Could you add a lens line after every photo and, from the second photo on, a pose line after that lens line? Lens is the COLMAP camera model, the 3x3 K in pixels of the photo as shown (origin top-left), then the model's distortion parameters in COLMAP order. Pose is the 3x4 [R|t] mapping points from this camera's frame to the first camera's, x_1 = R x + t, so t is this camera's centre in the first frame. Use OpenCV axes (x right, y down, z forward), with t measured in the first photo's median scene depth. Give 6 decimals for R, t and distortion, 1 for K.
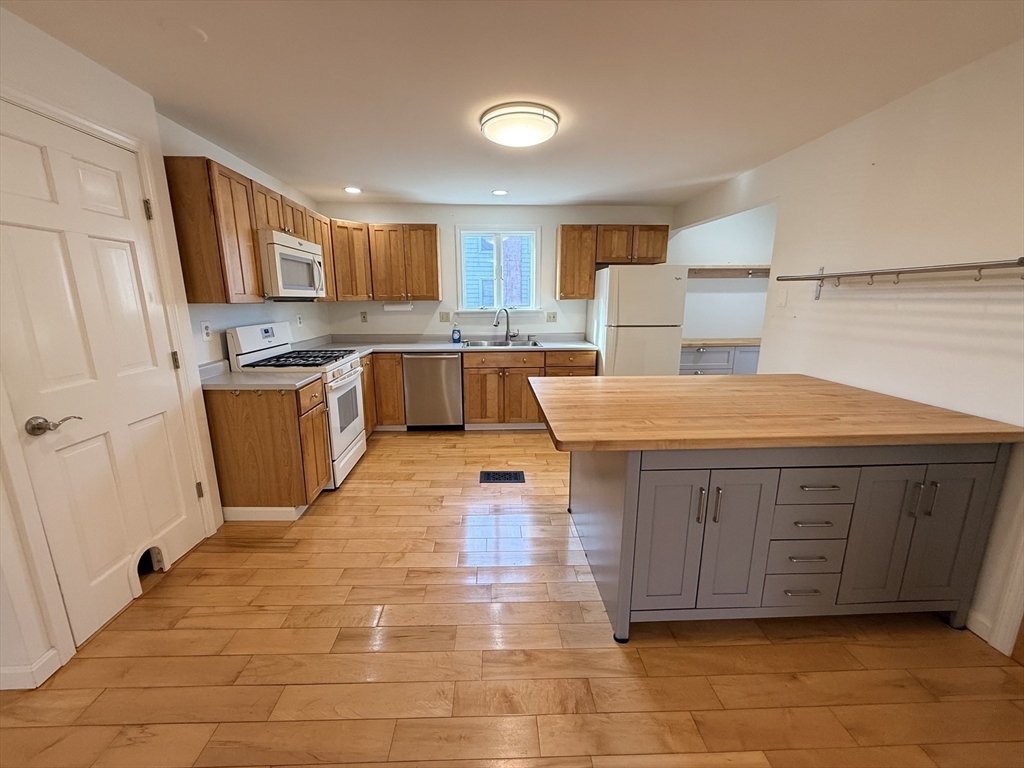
lens RADIAL K [[408.1, 0, 503.8], [0, 408.1, 383.7], [0, 0, 1]] dist [0.001724, -0.001442]
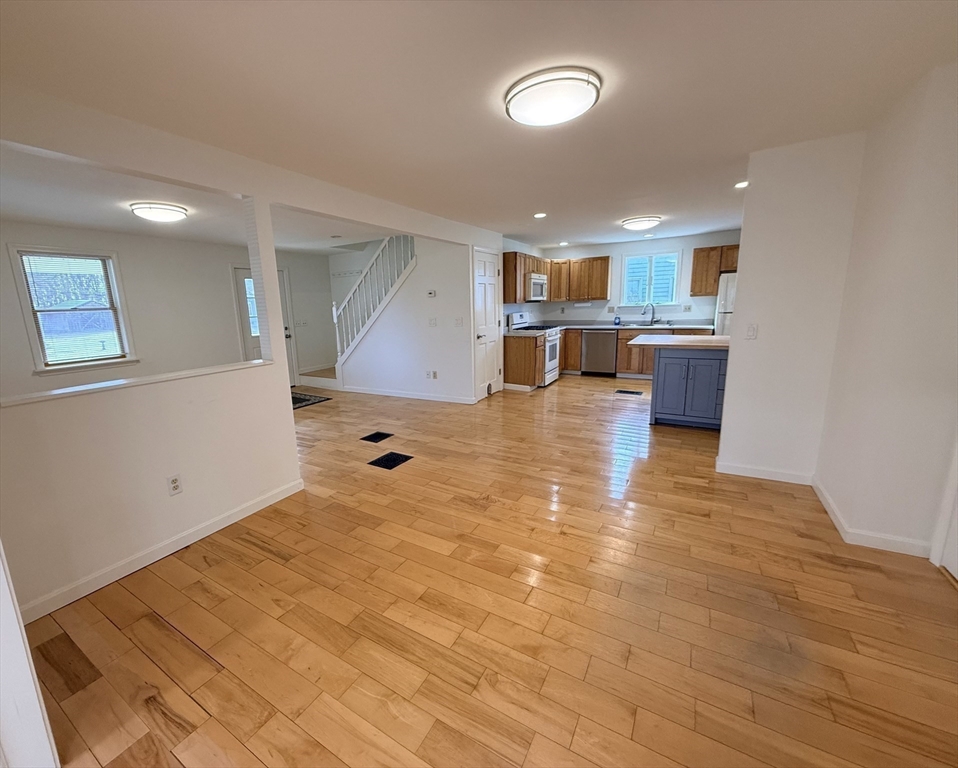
lens RADIAL K [[404.5, 0, 449.6], [0, 404.5, 384.3], [0, 0, 1]] dist [0.015631, 0.000129]
pose [[0.837507, 0.083725, -0.539975, 0.309258], [-0.083719, 0.996185, 0.024613, 0.212987], [0.539976, 0.024593, 0.841321, -1.022454]]
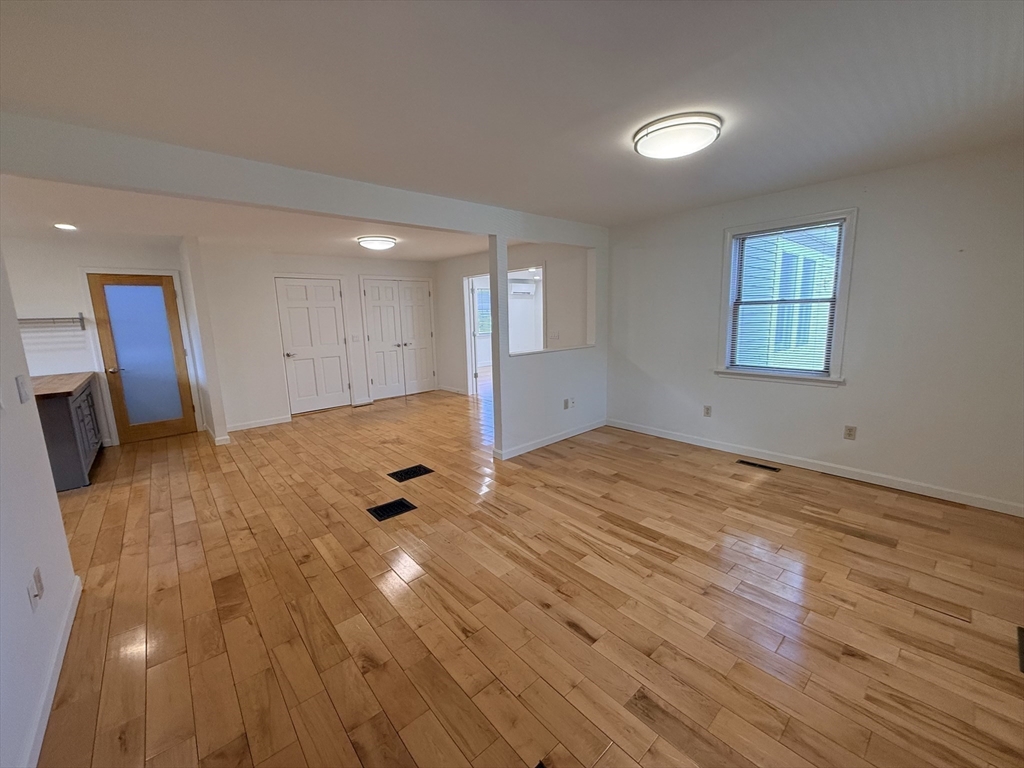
lens RADIAL K [[408.1, 0, 509.1], [0, 408.1, 382.0], [0, 0, 1]] dist [0.001724, -0.001442]
pose [[-0.628926, -0.109260, 0.769750, -1.429356], [0.192014, 0.937576, 0.289967, -0.047454], [-0.753381, 0.330171, -0.568686, 0.192767]]
